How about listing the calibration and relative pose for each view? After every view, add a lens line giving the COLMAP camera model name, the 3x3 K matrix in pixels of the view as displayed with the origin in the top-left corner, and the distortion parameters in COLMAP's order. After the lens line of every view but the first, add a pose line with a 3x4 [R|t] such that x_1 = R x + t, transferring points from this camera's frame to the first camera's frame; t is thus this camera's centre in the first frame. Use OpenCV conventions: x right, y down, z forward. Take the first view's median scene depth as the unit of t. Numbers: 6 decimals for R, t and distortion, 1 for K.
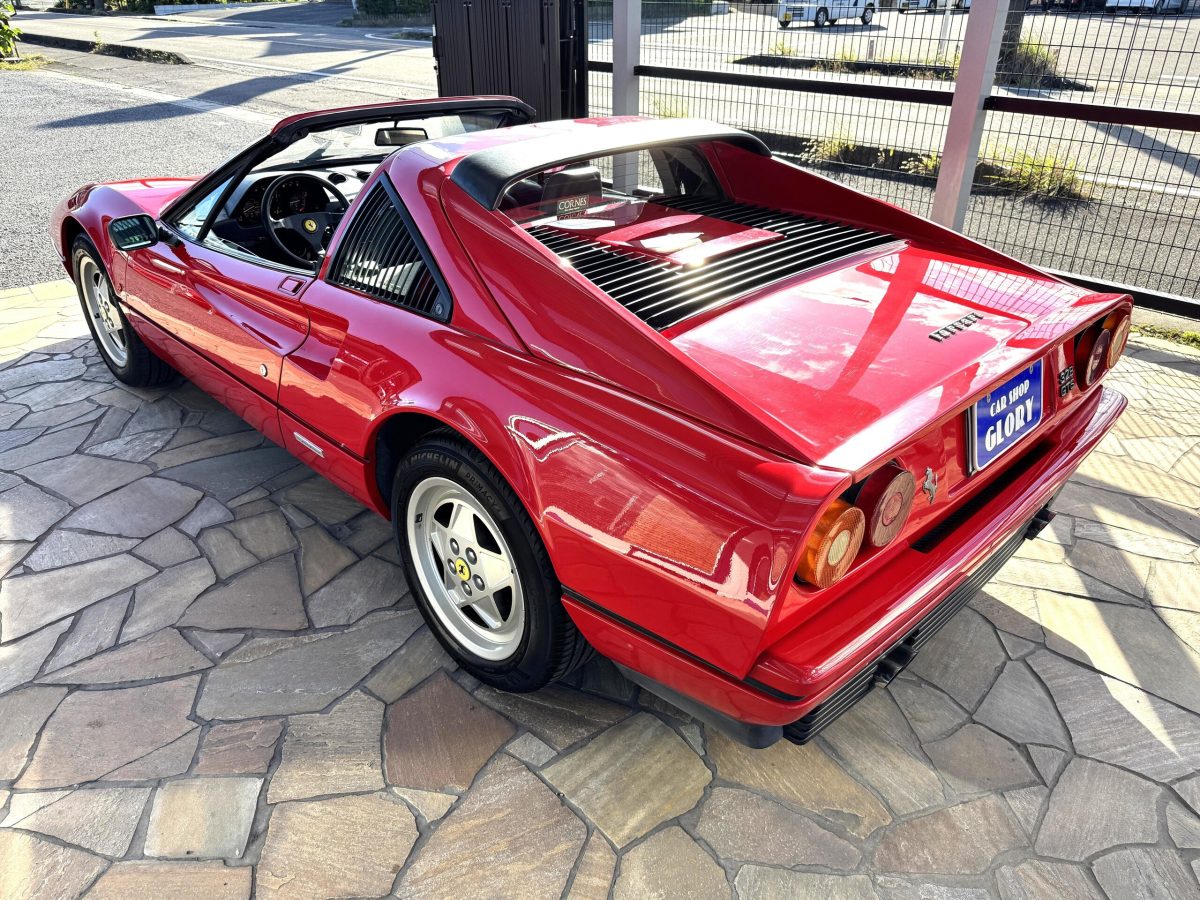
lens RADIAL K [[869.0, 0, 597.3], [0, 869.0, 451.0], [0, 0, 1]] dist [0.002078, -0.003633]
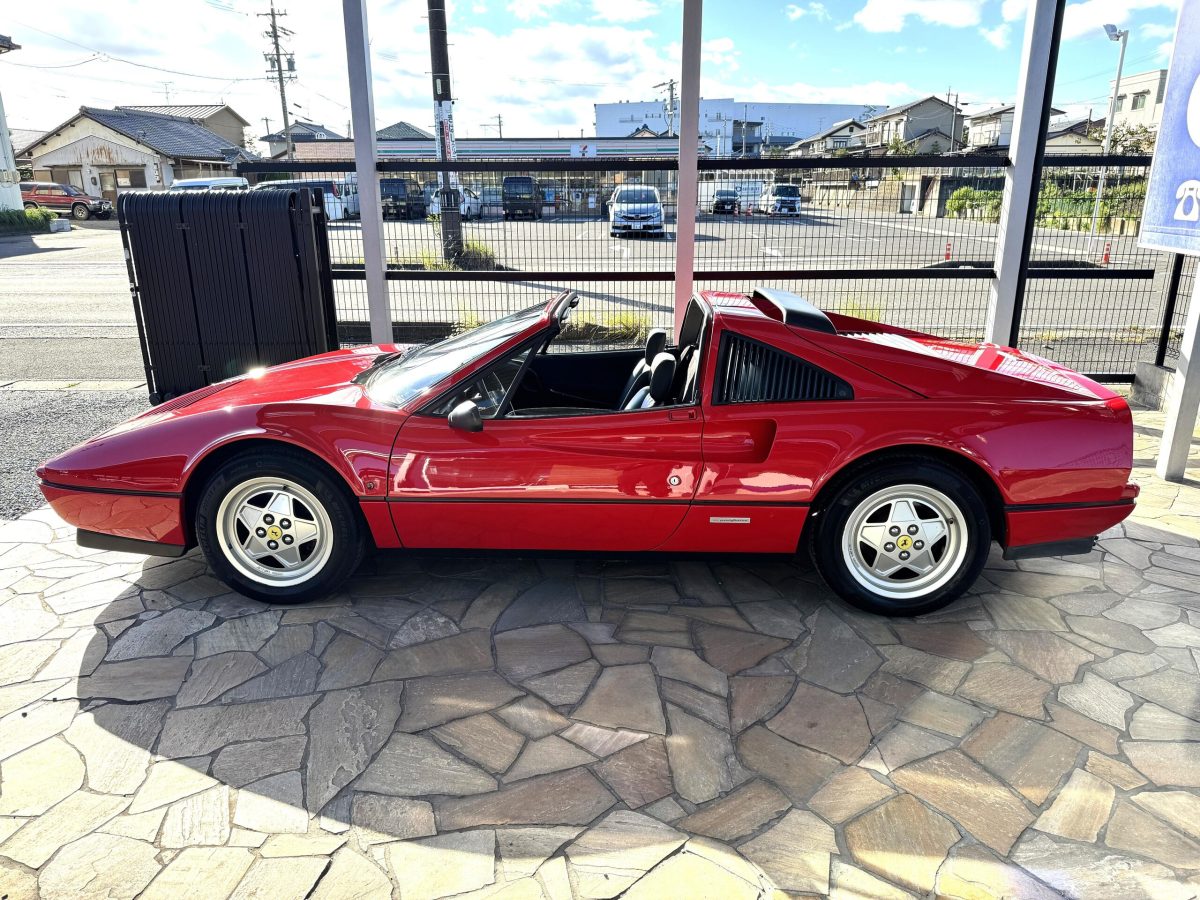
lens RADIAL K [[851.8, 0, 600.0], [0, 851.8, 450.0], [0, 0, 1]] dist [0.037902, 0.000367]
pose [[0.720778, -0.199341, 0.663884, -1.196291], [0.334139, 0.939053, -0.080810, -0.062923], [-0.607314, 0.280075, 0.743457, 0.076563]]
